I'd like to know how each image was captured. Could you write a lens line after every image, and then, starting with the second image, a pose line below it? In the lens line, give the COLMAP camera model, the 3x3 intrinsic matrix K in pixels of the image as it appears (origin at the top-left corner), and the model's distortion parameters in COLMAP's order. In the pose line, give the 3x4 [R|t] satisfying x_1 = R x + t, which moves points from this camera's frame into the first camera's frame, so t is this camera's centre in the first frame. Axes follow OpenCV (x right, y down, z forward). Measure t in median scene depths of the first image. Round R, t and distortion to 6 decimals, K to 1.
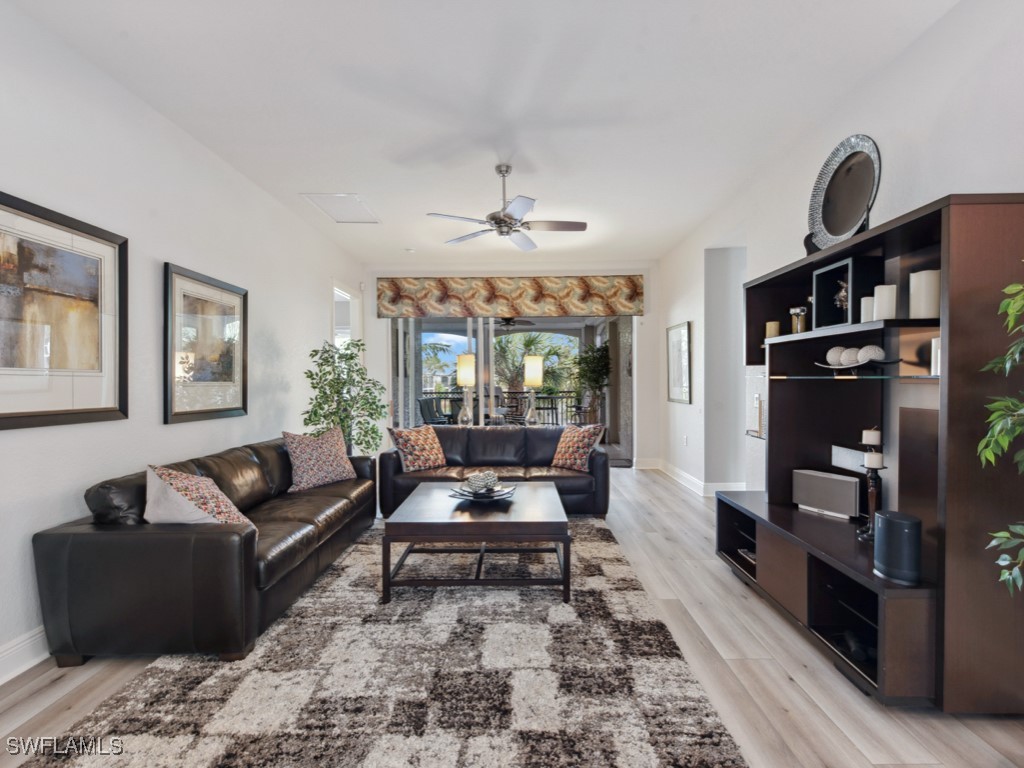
lens RADIAL K [[479.9, 0, 516.3], [0, 479.9, 389.4], [0, 0, 1]] dist [0.006973, -0.001349]
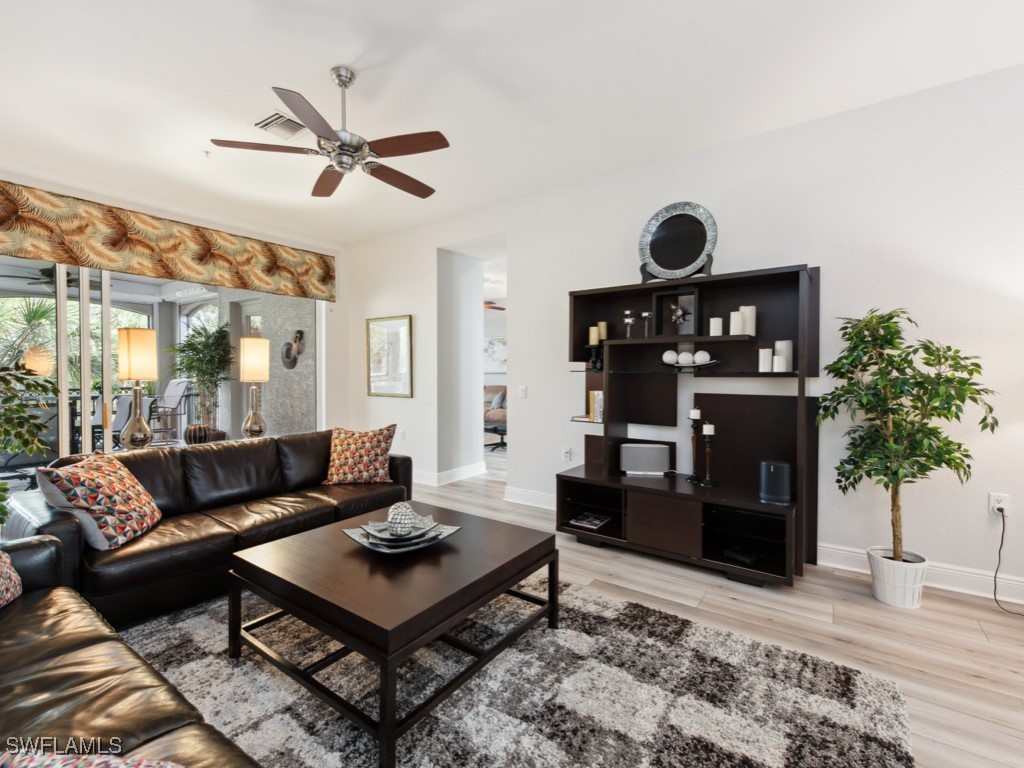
lens RADIAL K [[456.1, 0, 520.2], [0, 456.1, 376.6], [0, 0, 1]] dist [0.009617, -0.001230]
pose [[0.570269, 0.001836, 0.821456, -0.643410], [0.009803, 0.999911, -0.009040, -0.006573], [-0.821400, 0.013208, 0.570200, 0.599607]]
